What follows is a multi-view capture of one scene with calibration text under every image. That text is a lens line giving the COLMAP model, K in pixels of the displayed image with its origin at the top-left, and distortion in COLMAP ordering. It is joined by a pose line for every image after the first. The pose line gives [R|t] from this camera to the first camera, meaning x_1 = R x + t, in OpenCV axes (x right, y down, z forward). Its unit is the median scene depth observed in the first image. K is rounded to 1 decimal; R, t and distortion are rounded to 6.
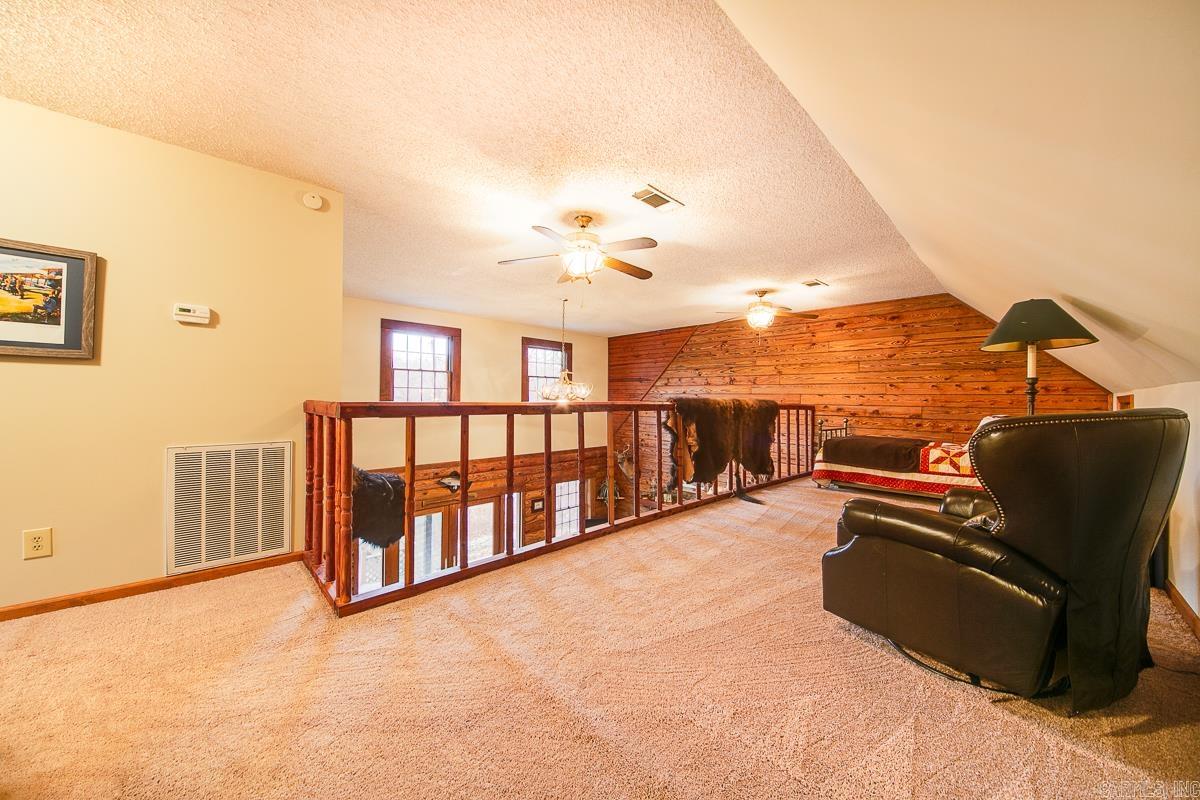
lens RADIAL K [[425.3, 0, 598.6], [0, 425.3, 396.2], [0, 0, 1]] dist [0.007754, -0.009474]
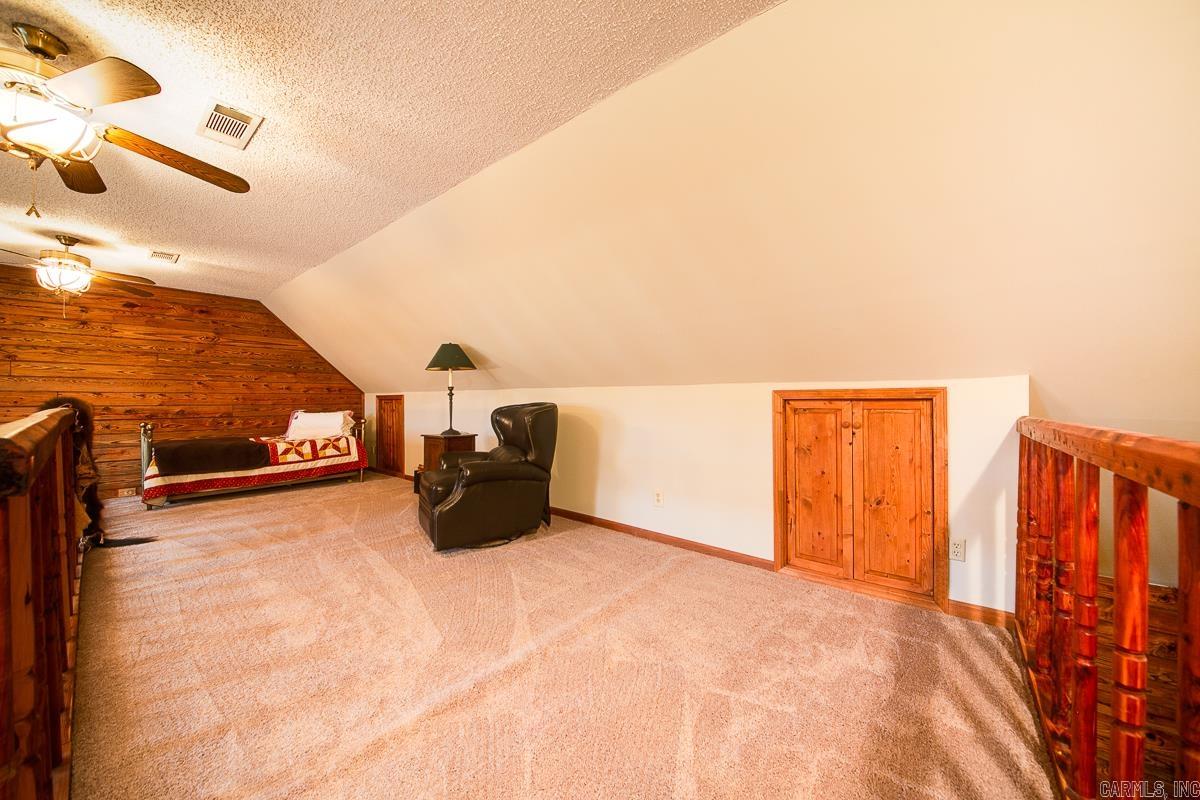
lens RADIAL K [[425.3, 0, 598.6], [0, 425.3, 396.2], [0, 0, 1]] dist [0.007754, -0.009474]
pose [[-0.125710, -0.006912, 0.992043, -0.395062], [-0.007197, 0.999956, 0.006056, -0.009971], [-0.992041, -0.006378, -0.125754, 0.280509]]
